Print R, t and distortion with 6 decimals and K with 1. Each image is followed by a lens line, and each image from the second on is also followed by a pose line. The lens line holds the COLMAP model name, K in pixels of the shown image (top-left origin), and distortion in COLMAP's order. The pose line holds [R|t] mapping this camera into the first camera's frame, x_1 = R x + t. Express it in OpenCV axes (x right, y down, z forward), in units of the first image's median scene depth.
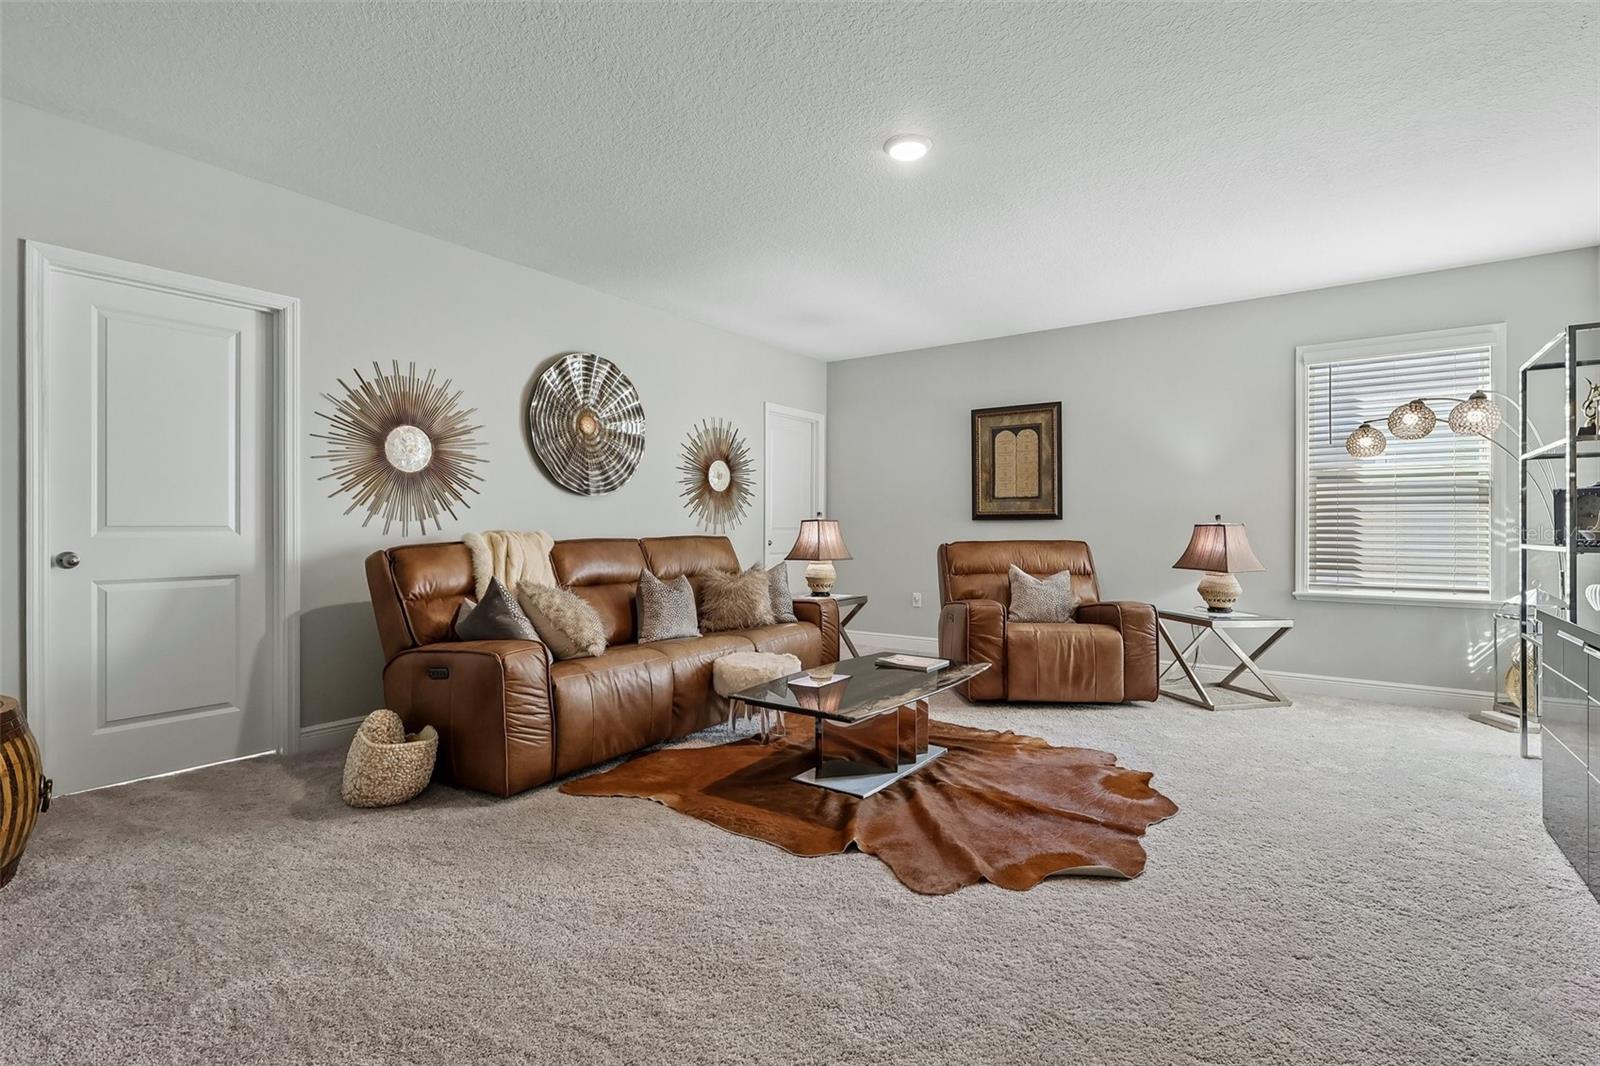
lens RADIAL K [[751.1, 0, 799.4], [0, 751.1, 531.4], [0, 0, 1]] dist [-0.002241, 0.000346]
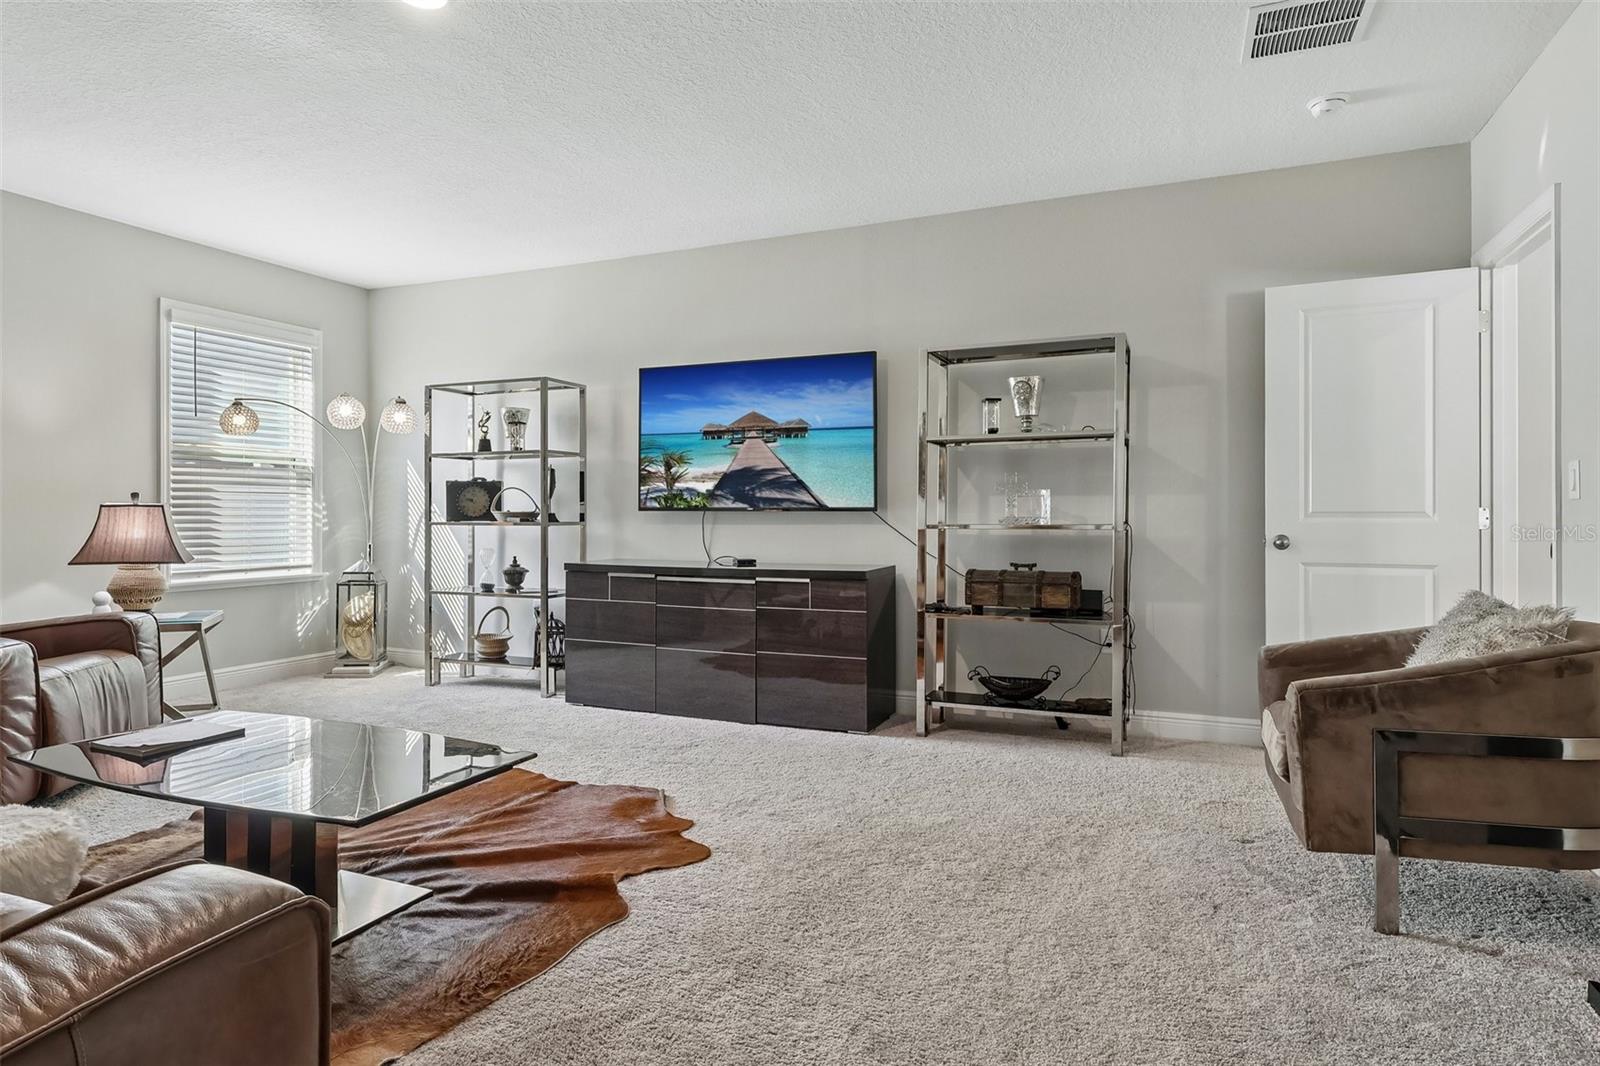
lens RADIAL K [[881.8, 0, 802.2], [0, 881.8, 522.2], [0, 0, 1]] dist [-0.002700, -0.000414]
pose [[-0.226932, -0.012445, 0.973831, -0.536176], [0.002298, 0.999909, 0.013314, -0.001396], [-0.973908, 0.005259, -0.226882, 0.575583]]
